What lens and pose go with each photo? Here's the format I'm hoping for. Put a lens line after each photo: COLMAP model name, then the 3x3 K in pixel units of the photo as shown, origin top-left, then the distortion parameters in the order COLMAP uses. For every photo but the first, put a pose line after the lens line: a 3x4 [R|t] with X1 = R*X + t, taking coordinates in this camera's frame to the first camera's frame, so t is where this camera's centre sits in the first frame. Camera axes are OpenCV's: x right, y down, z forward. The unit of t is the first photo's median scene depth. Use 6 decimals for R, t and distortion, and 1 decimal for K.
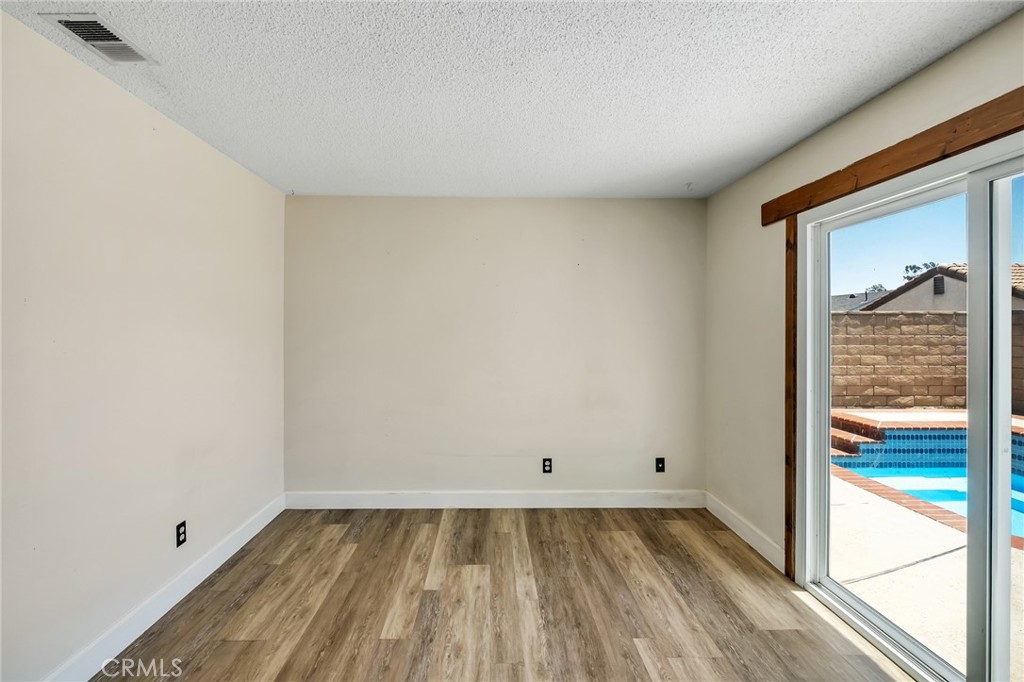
lens RADIAL K [[448.3, 0, 507.4], [0, 448.3, 330.0], [0, 0, 1]] dist [-0.008197, -0.000676]
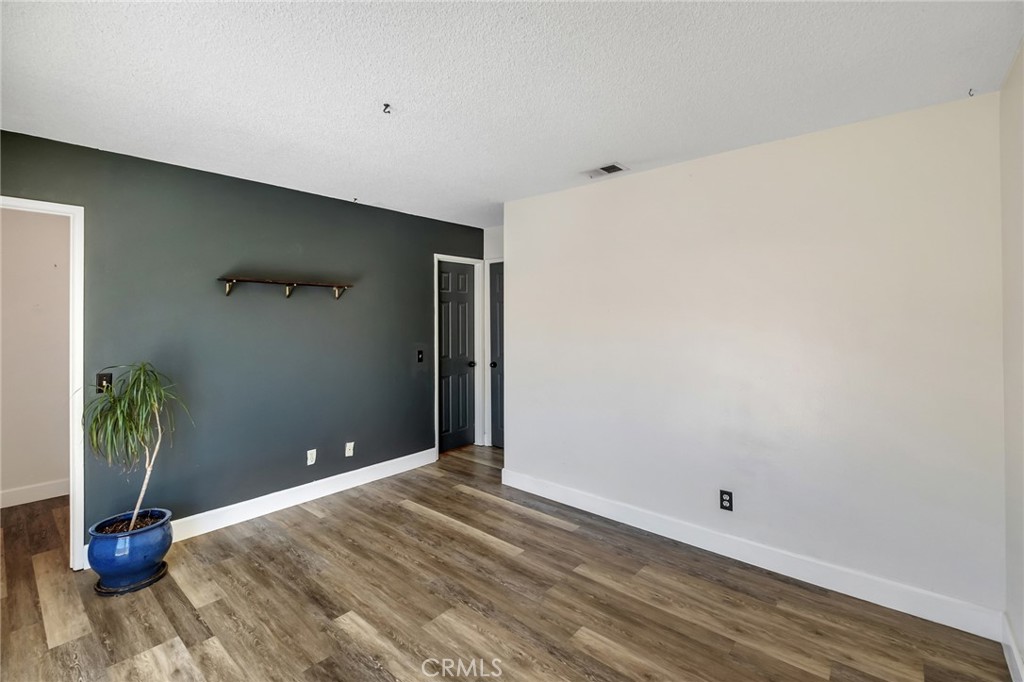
lens RADIAL K [[448.3, 0, 507.4], [0, 448.3, 330.0], [0, 0, 1]] dist [-0.008197, -0.000676]
pose [[-0.676858, 0.016431, -0.735930, 0.458910], [-0.006142, 0.999590, 0.027967, -0.017342], [0.736088, 0.023450, -0.676480, 1.224284]]
